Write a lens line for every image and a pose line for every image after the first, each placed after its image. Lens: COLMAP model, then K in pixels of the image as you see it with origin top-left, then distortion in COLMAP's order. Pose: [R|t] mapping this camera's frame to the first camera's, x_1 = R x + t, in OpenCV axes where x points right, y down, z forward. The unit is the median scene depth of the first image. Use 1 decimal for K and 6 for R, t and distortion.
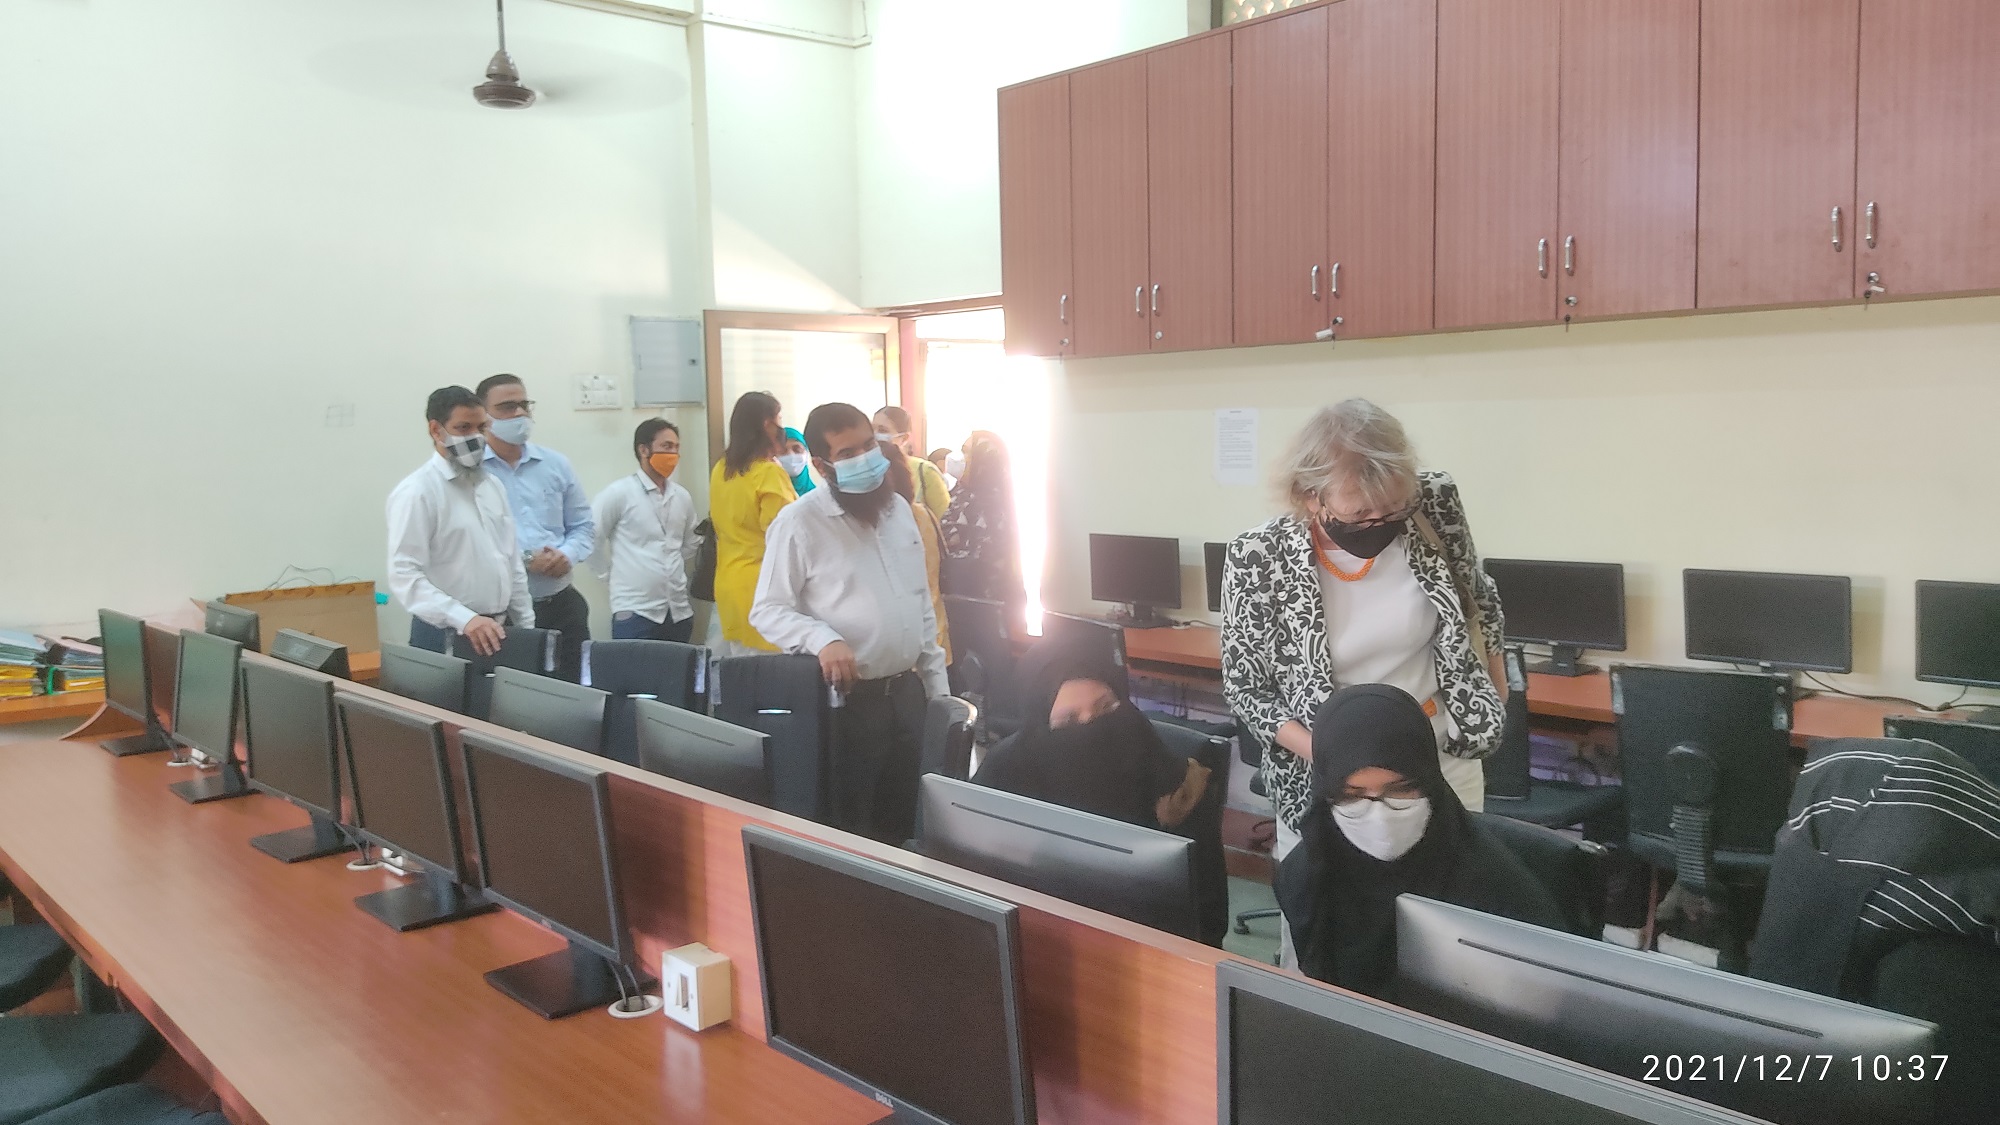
lens RADIAL K [[1507.9, 0, 1000.0], [0, 1507.9, 562.5], [0, 0, 1]] dist [0.105160, -0.221593]
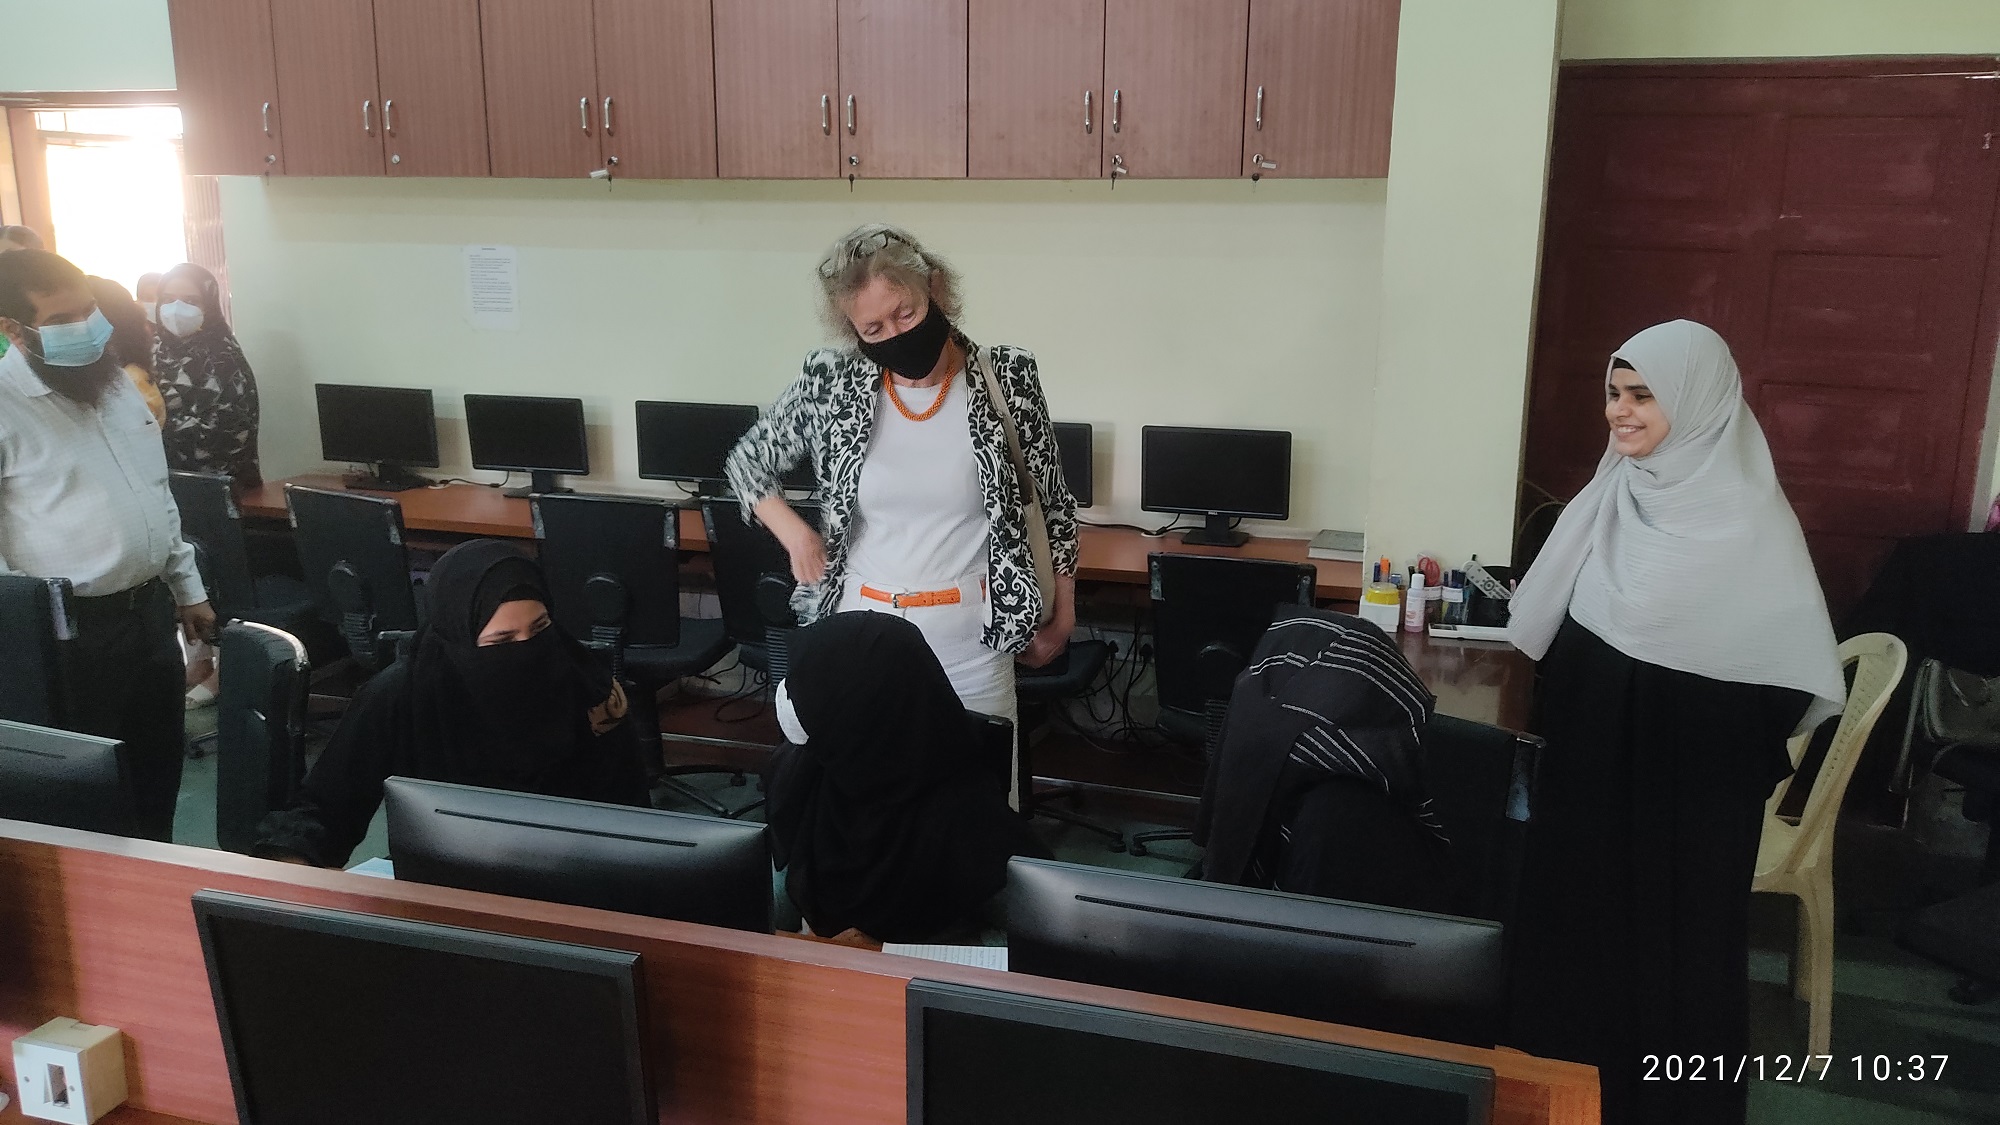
lens RADIAL K [[1507.2, 0, 1000.0], [0, 1507.2, 562.5], [0, 0, 1]] dist [-0.007707, -0.005377]
pose [[0.850647, -0.086134, 0.518634, -0.095630], [0.016593, 0.990395, 0.137268, -0.044174], [-0.525476, -0.108161, 0.843905, 0.071417]]
